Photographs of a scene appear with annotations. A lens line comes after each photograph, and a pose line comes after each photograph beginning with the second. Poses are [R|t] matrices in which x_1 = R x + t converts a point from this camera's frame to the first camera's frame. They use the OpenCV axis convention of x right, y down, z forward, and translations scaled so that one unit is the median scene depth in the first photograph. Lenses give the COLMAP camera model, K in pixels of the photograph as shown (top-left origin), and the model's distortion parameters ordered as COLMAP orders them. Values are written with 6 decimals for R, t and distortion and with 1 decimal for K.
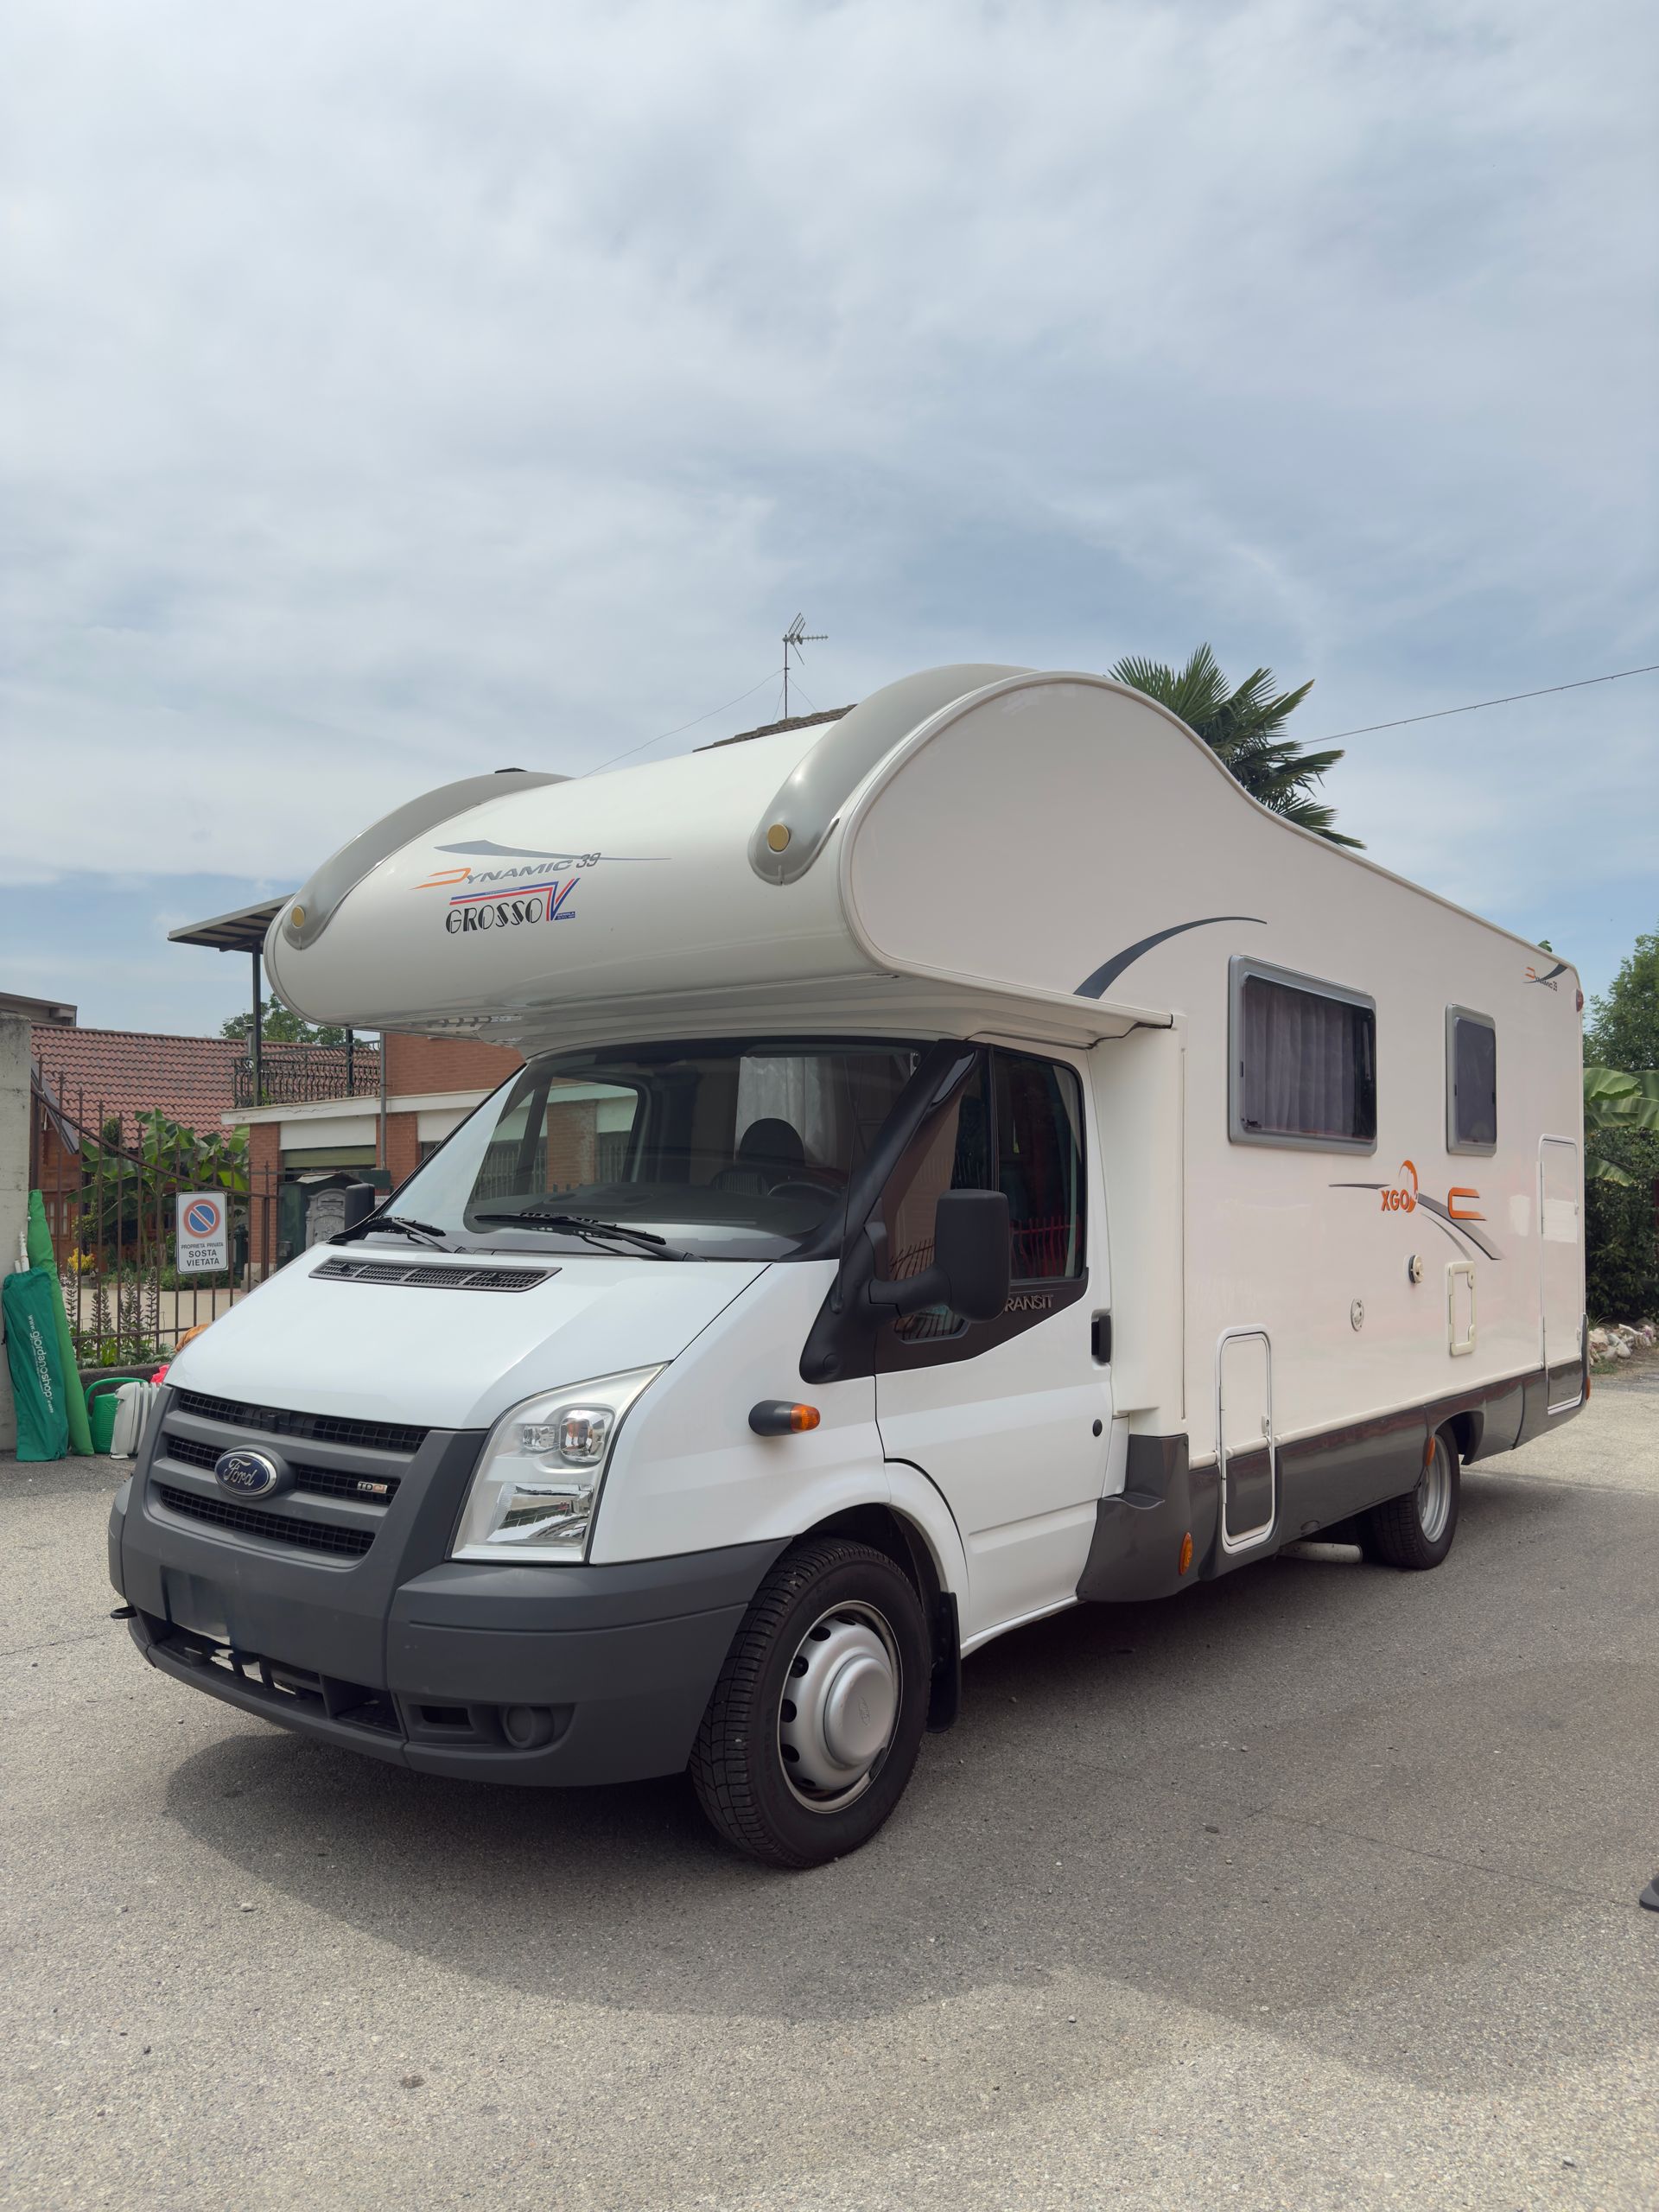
lens RADIAL K [[1566.6, 0, 843.2], [0, 1566.6, 1114.7], [0, 0, 1]] dist [0.042392, -0.038611]
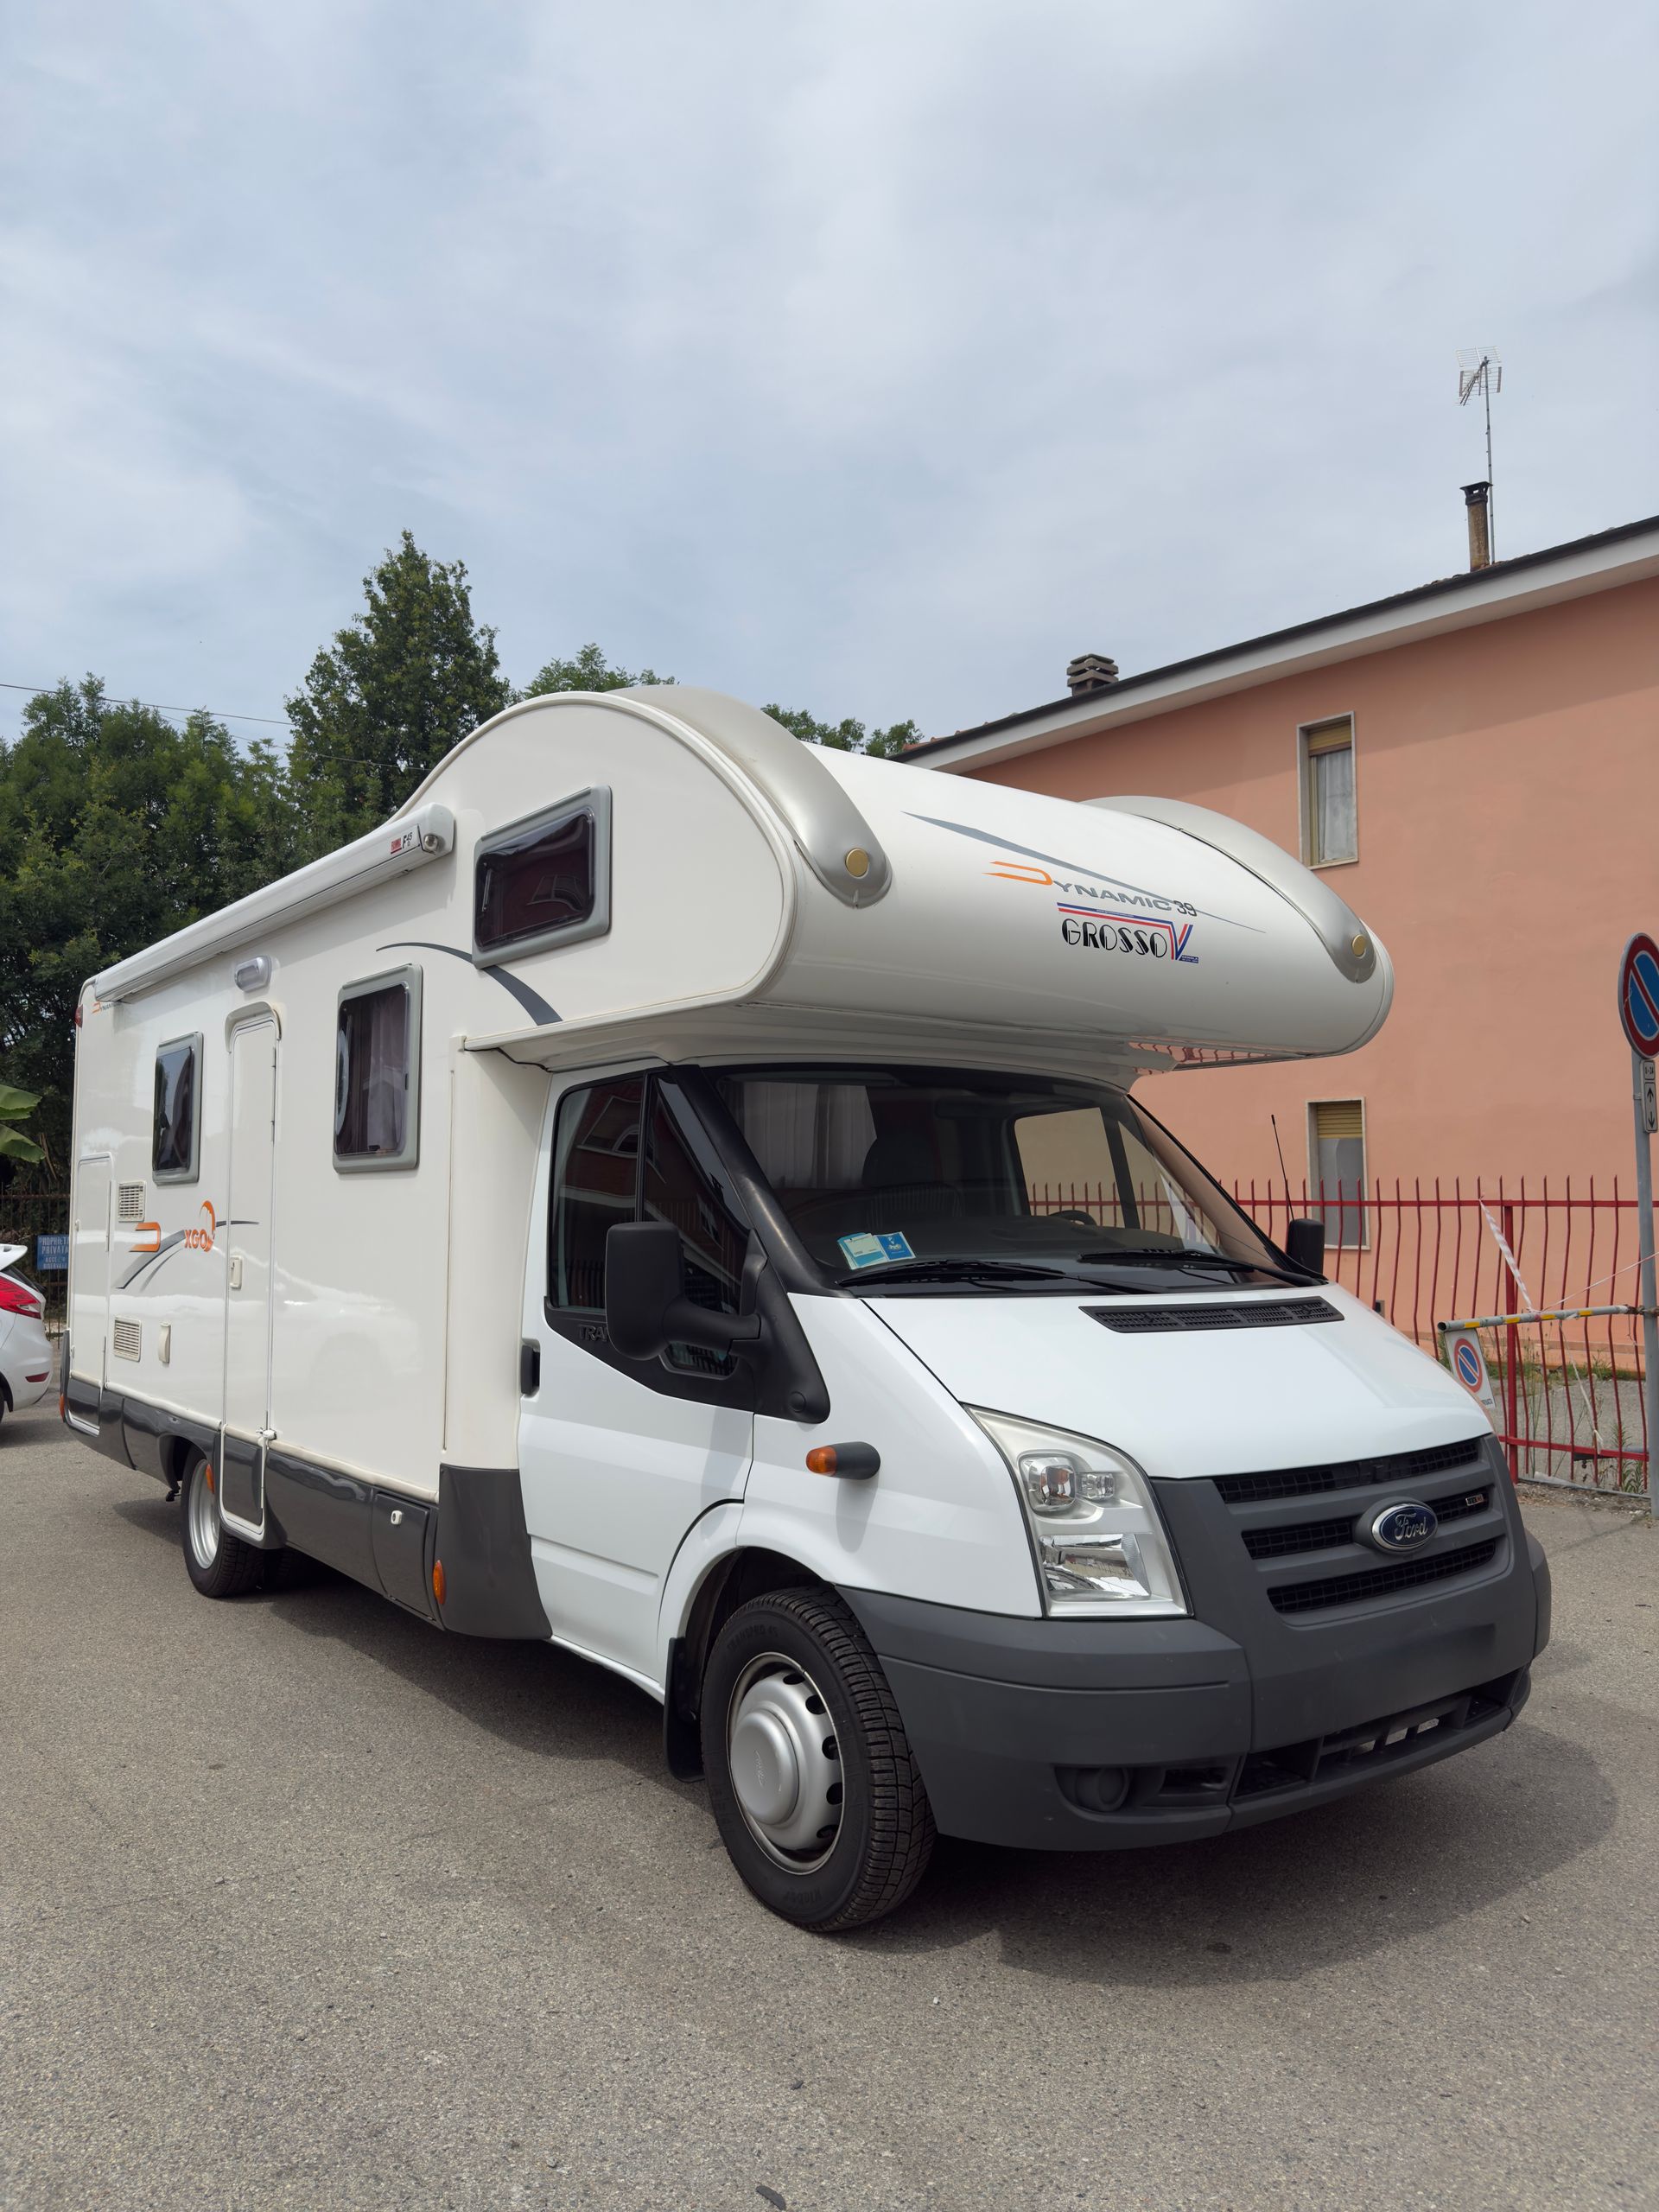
lens RADIAL K [[1566.6, 0, 815.6], [0, 1566.6, 1122.6], [0, 0, 1]] dist [0.042392, -0.038611]
pose [[0.255225, 0.039727, 0.966065, -1.222026], [-0.036953, 0.998826, -0.031312, 0.021755], [-0.966175, -0.027707, 0.256394, 0.960852]]
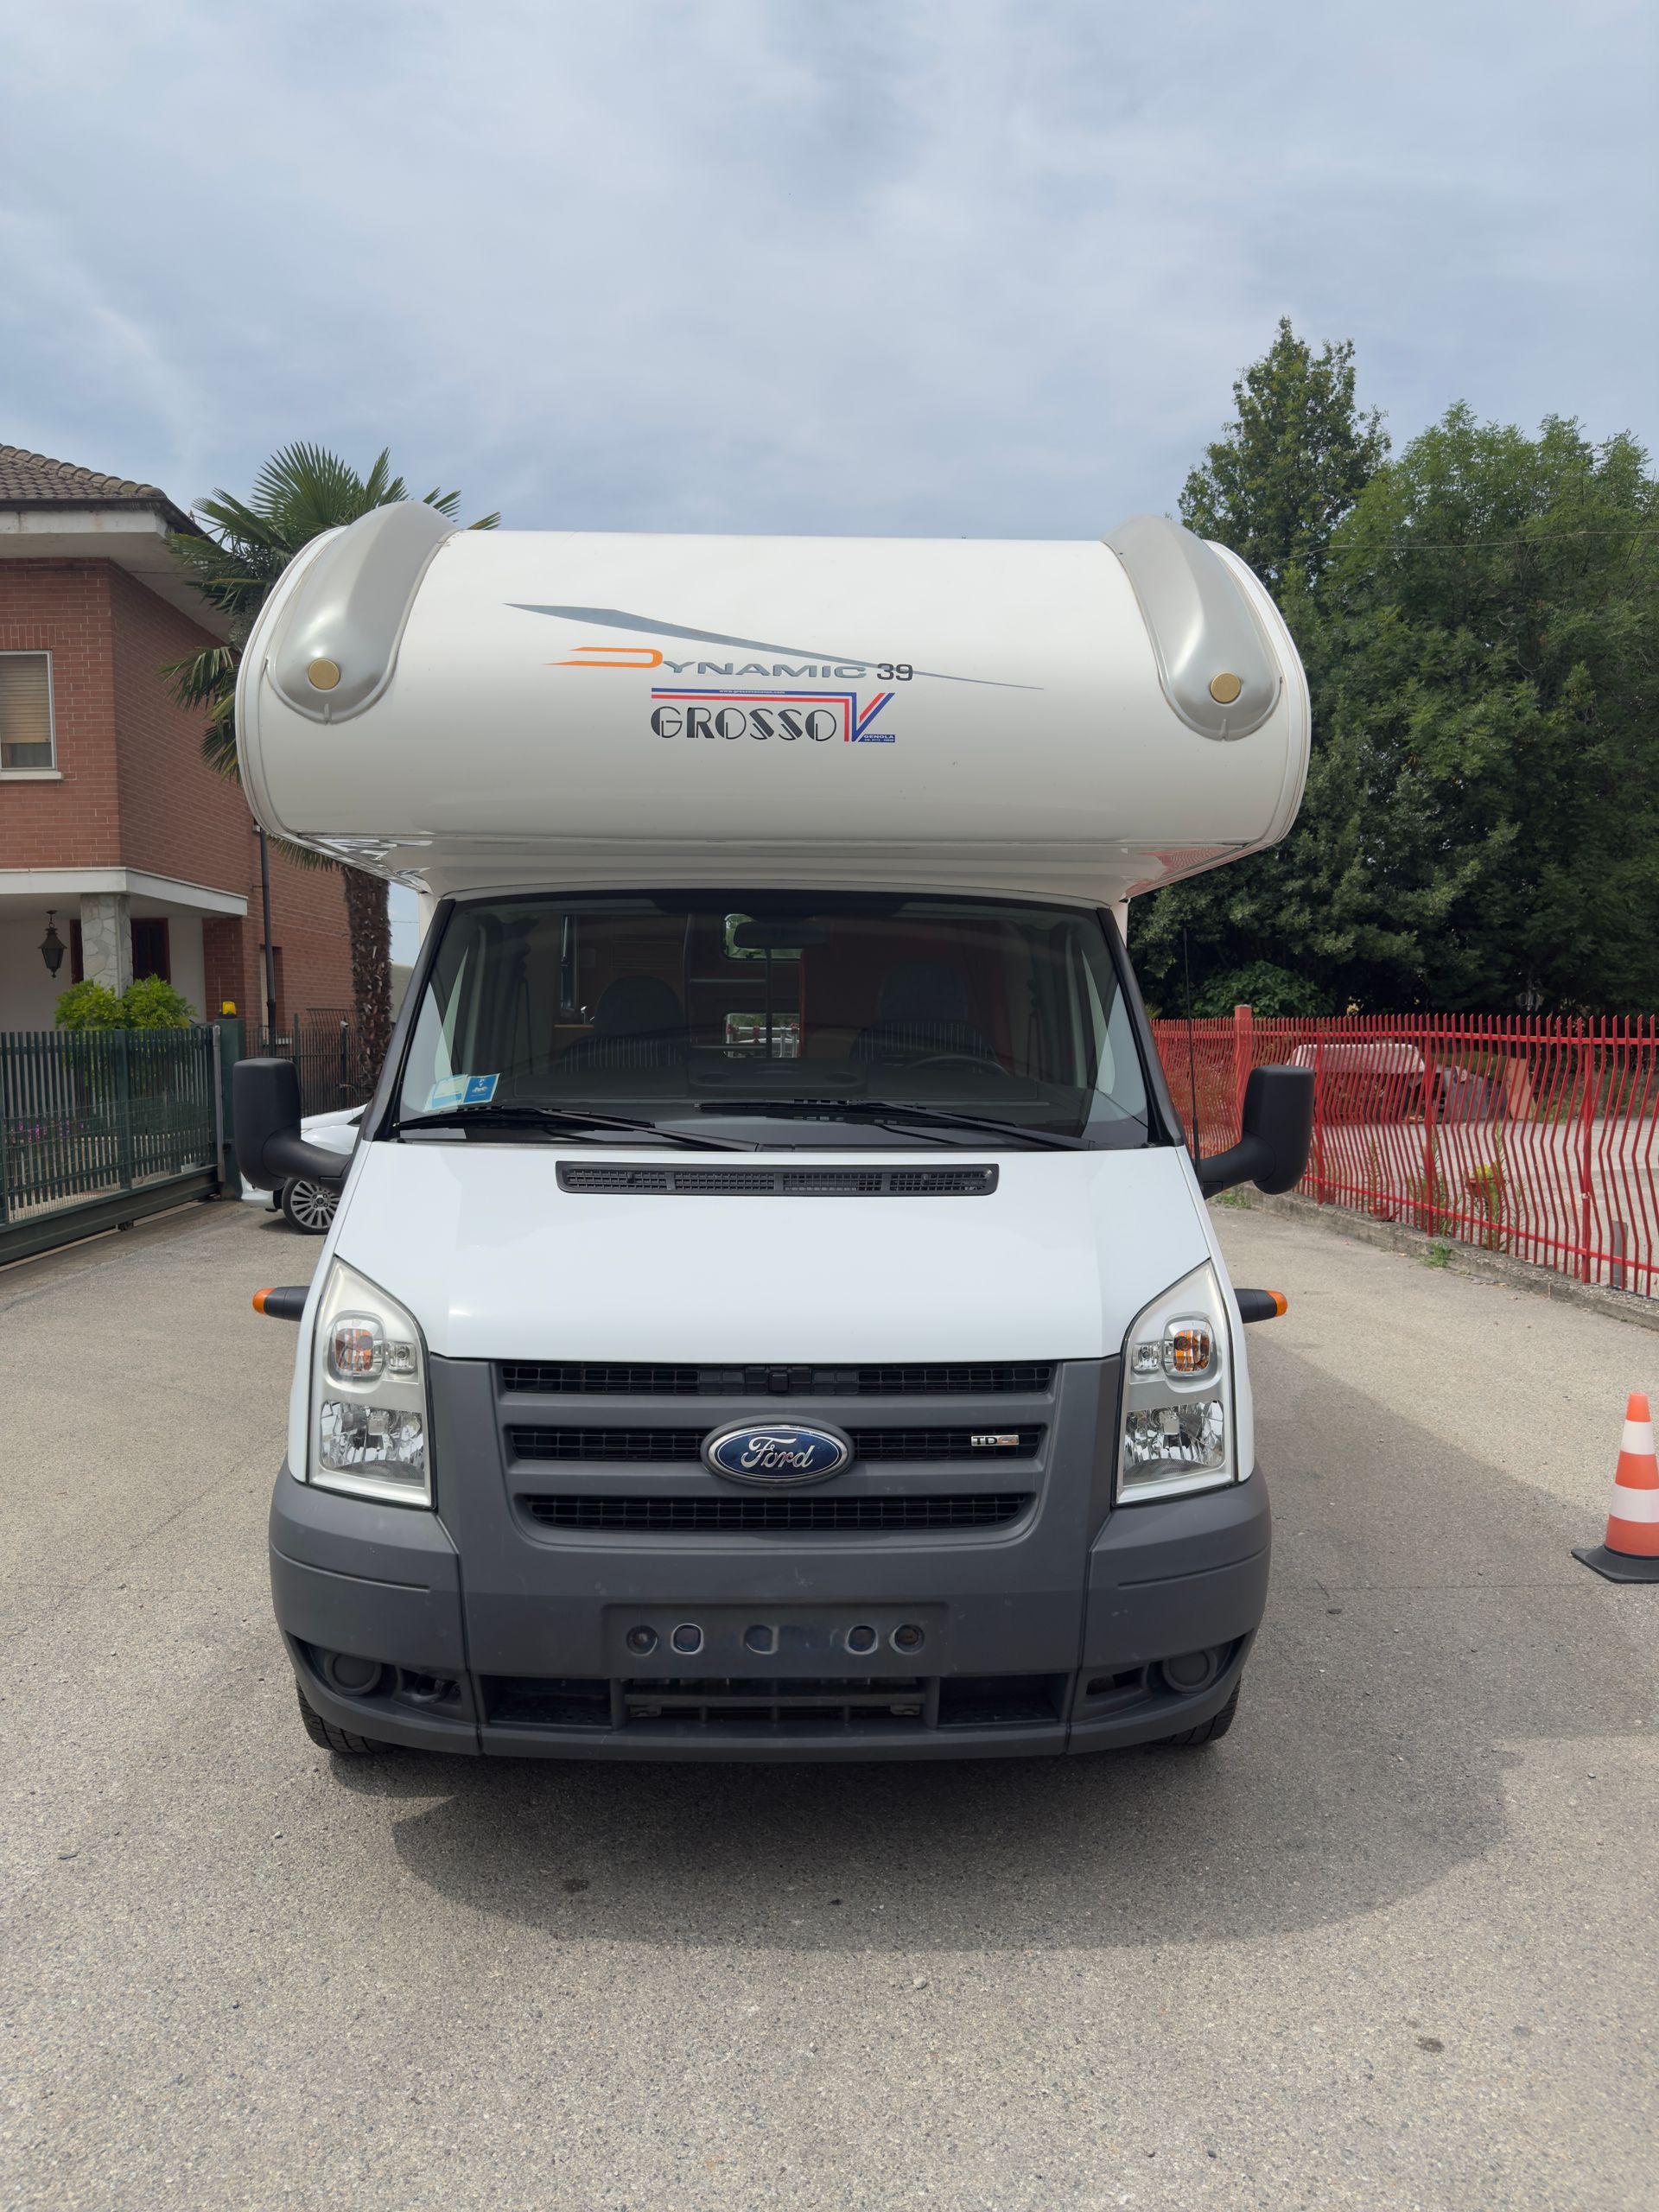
lens RADIAL K [[1566.6, 0, 834.3], [0, 1566.6, 1099.4], [0, 0, 1]] dist [0.042392, -0.038611]
pose [[0.765124, -0.032834, 0.643045, -0.726473], [-0.026791, 0.996211, 0.082744, -0.004813], [-0.643325, -0.080538, 0.761345, 0.366337]]
